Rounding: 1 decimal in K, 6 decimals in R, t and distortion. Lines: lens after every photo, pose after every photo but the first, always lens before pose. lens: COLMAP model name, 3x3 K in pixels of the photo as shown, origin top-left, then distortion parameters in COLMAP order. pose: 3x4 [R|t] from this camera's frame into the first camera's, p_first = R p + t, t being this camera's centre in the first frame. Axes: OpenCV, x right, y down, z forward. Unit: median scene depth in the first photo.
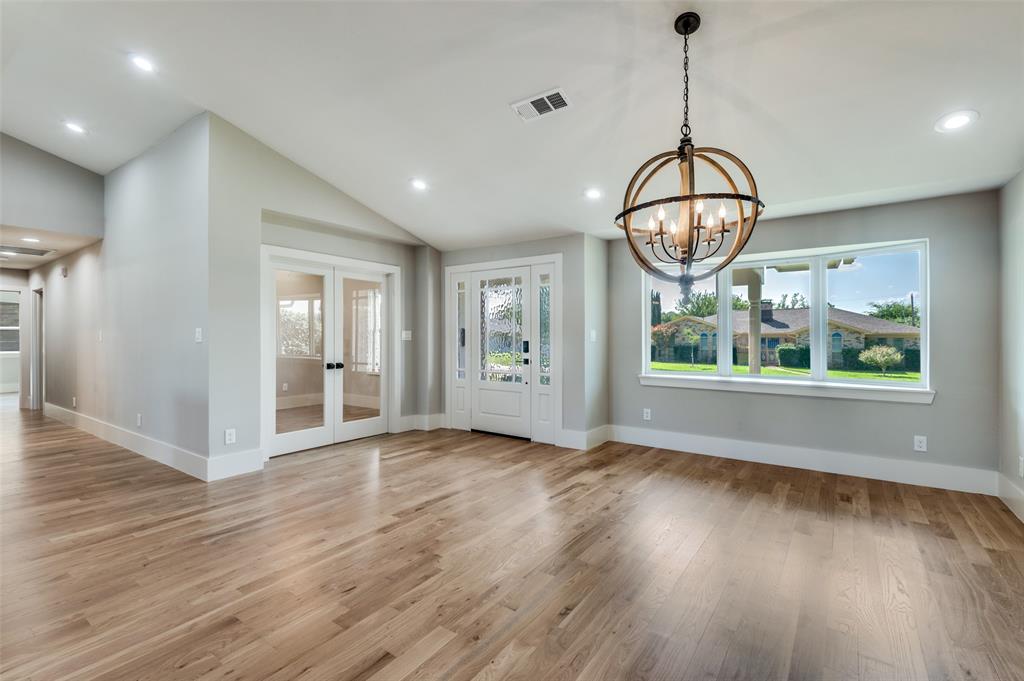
lens RADIAL K [[462.1, 0, 512.0], [0, 462.1, 340.5], [0, 0, 1]] dist [0.022634, -0.013428]
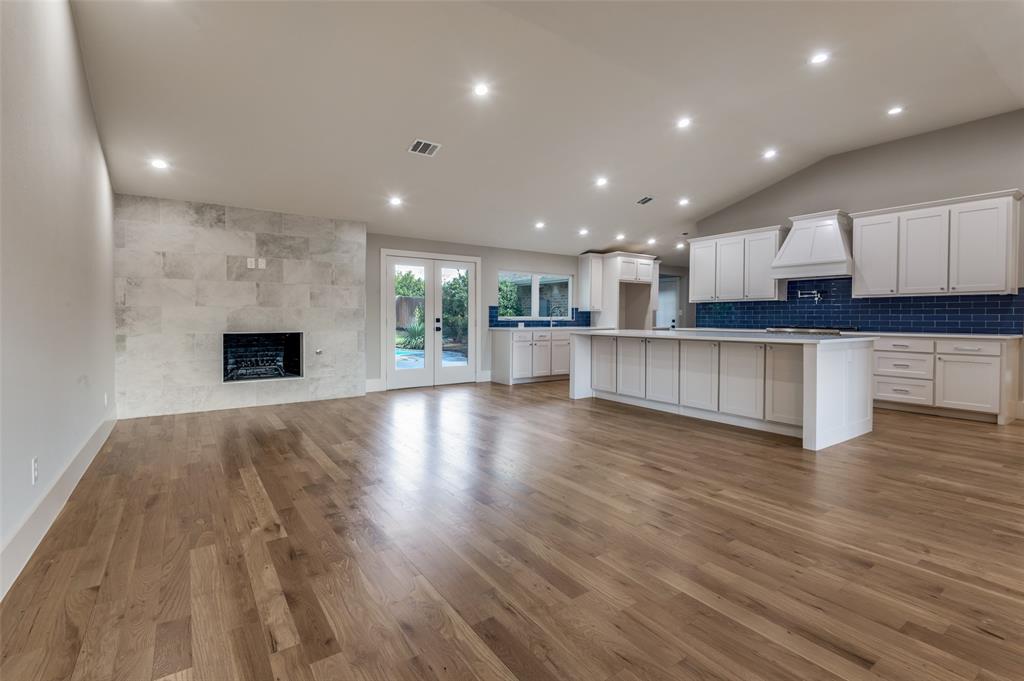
lens RADIAL K [[471.4, 0, 514.5], [0, 471.4, 330.9], [0, 0, 1]] dist [0.024011, -0.014231]
pose [[-0.340361, 0.025053, -0.939961, 0.497970], [-0.007862, 0.999534, 0.029488, 0.038205], [0.940262, 0.017426, -0.340005, 0.456743]]
